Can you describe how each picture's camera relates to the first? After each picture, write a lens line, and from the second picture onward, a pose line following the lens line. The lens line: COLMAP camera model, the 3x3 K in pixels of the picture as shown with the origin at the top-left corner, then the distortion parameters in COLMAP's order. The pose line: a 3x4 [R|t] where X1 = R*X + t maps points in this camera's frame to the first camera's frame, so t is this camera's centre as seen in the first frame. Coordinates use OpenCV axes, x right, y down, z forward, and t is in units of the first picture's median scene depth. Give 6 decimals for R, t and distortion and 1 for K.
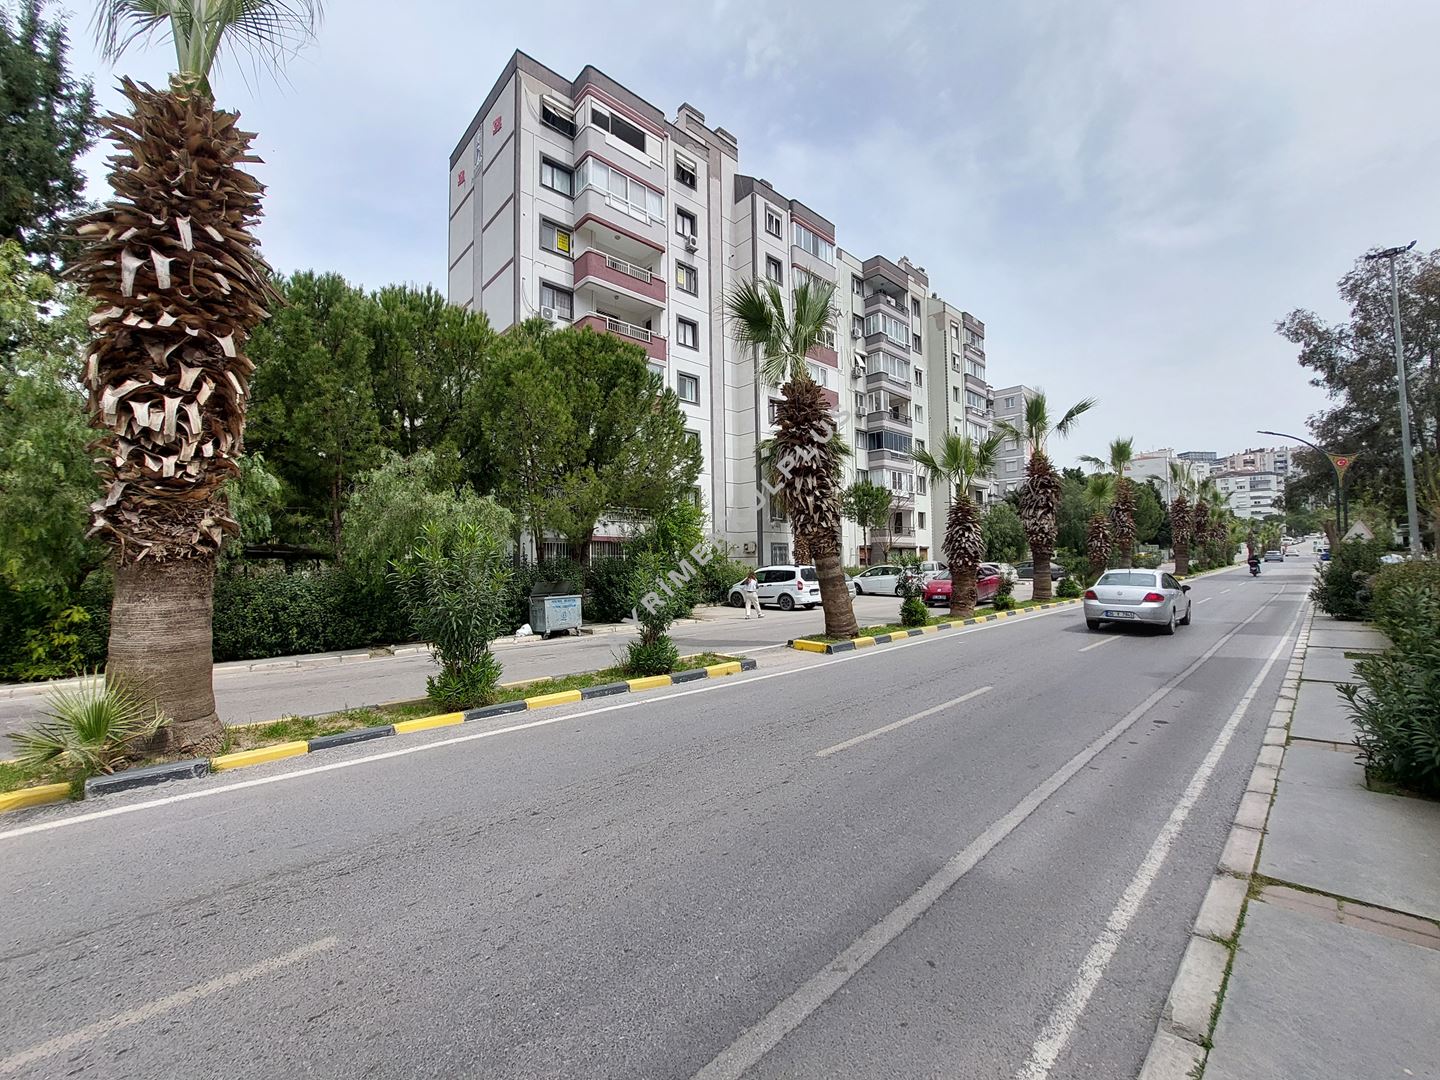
lens RADIAL K [[570.3, 0, 713.3], [0, 570.3, 539.7], [0, 0, 1]] dist [0.002735, -0.010156]
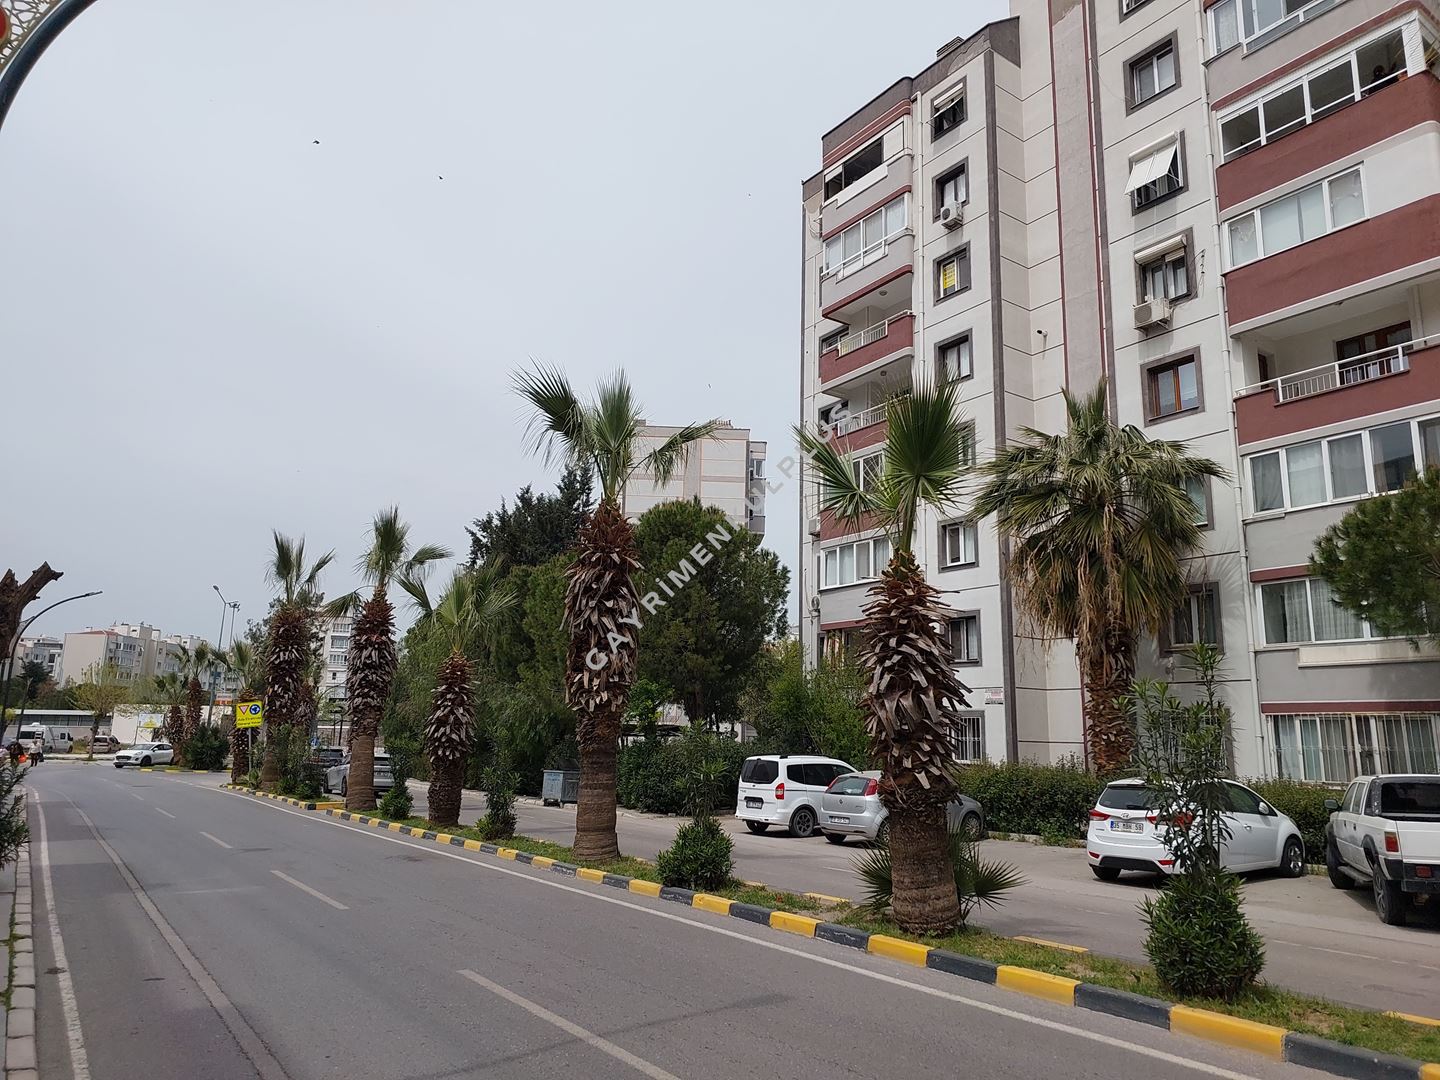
lens RADIAL K [[975.0, 0, 737.8], [0, 975.0, 539.8], [0, 0, 1]] dist [0.045885, -0.034135]
pose [[-0.121906, -0.189197, -0.974343, 1.002712], [0.027117, 0.980663, -0.193817, 0.017308], [0.992171, -0.050049, -0.114418, 0.930499]]
